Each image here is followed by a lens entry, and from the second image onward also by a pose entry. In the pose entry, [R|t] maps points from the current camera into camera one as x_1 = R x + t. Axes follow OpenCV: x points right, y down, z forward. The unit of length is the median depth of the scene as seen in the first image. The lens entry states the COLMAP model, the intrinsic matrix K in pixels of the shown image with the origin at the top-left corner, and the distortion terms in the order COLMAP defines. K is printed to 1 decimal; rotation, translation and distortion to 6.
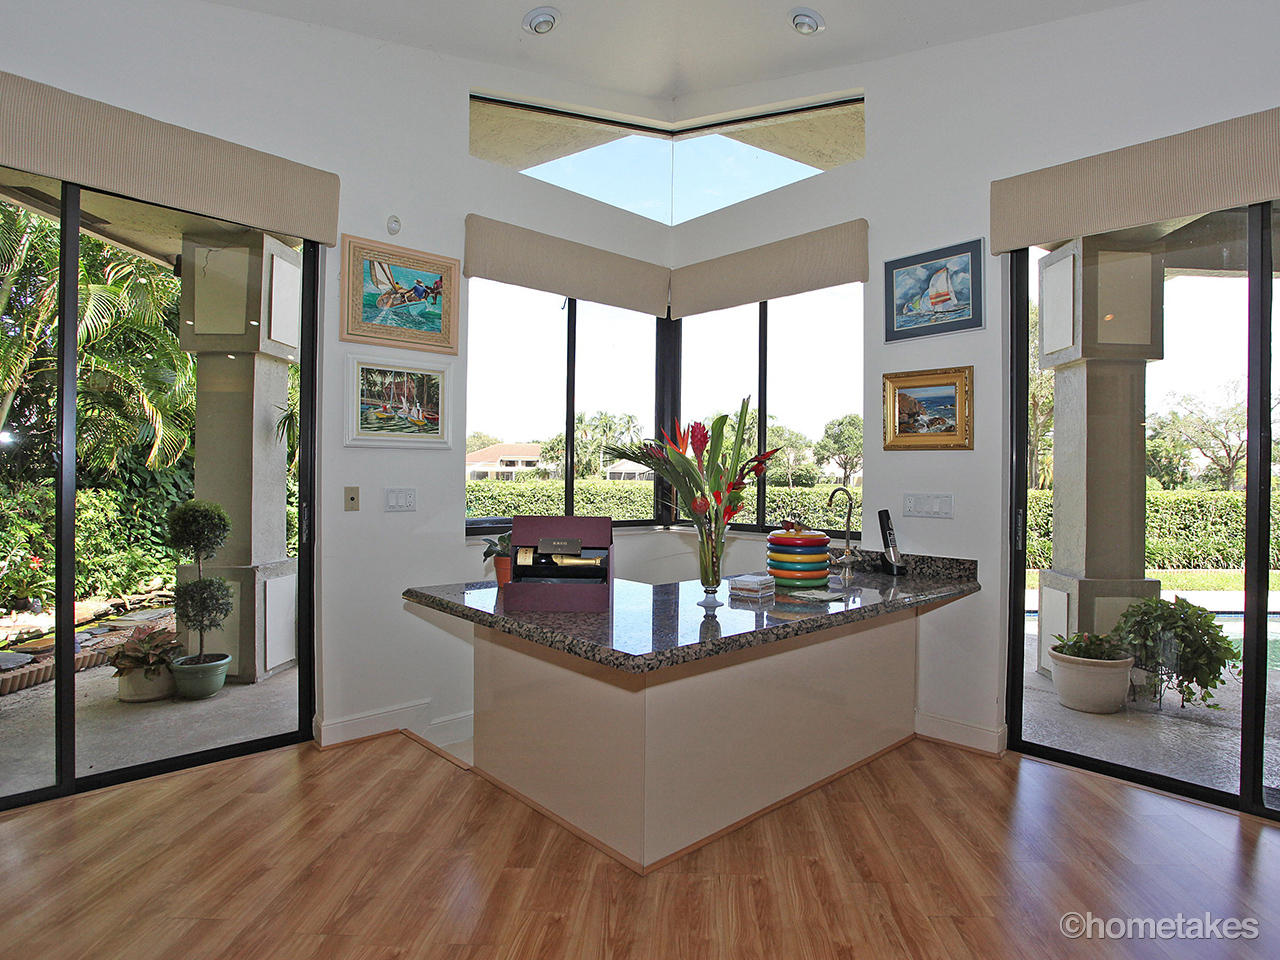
lens RADIAL K [[711.6, 0, 640.0], [0, 711.6, 480.0], [0, 0, 1]] dist [-0.003128, -0.000154]
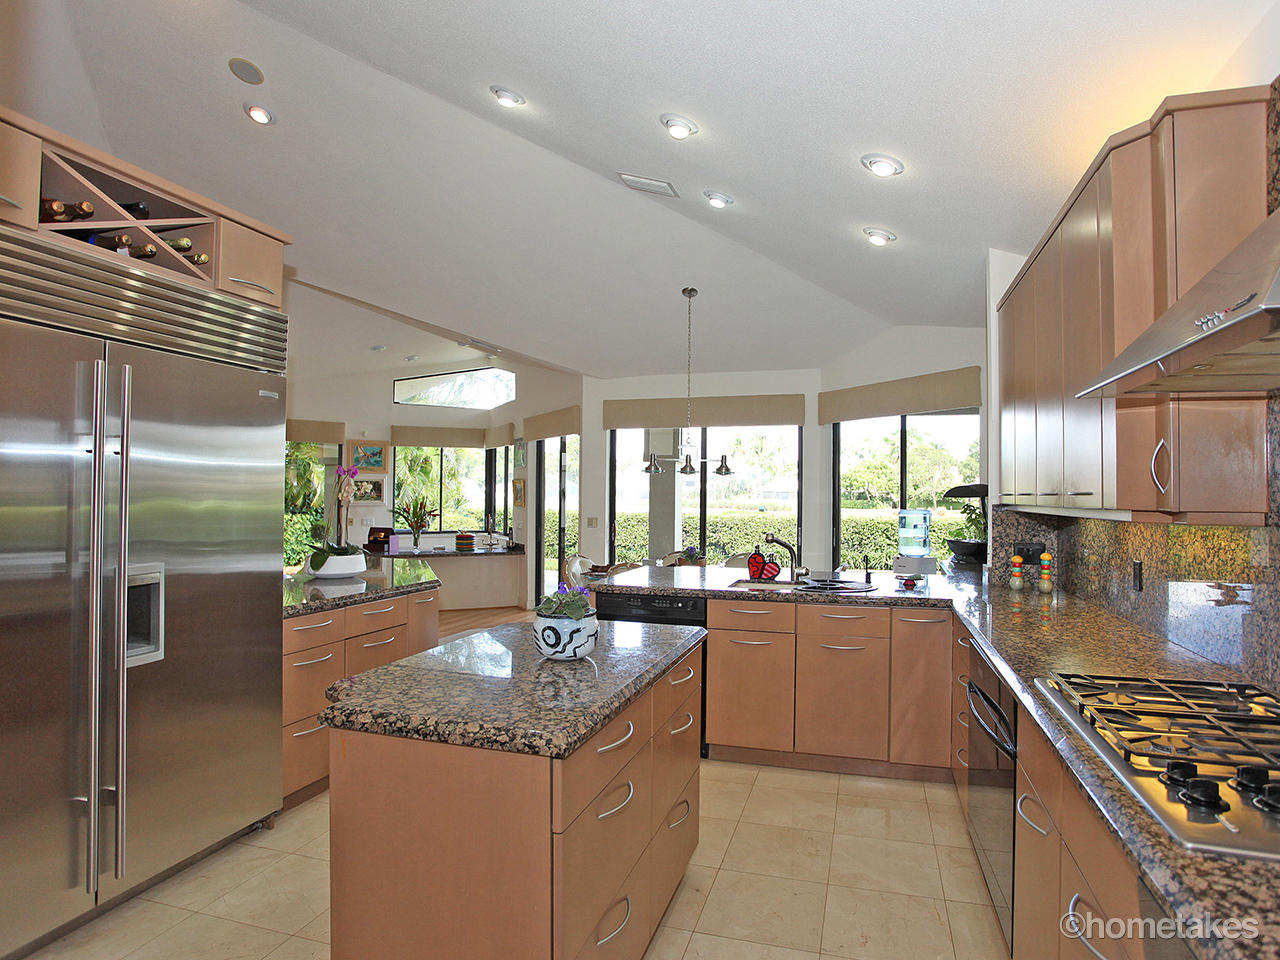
lens RADIAL K [[711.6, 0, 640.0], [0, 711.6, 480.0], [0, 0, 1]] dist [-0.003128, -0.000154]
pose [[0.967057, -0.009398, -0.254388, 1.501719], [0.004117, 0.999765, -0.021284, -0.081446], [0.254528, 0.019536, 0.966868, -1.584320]]
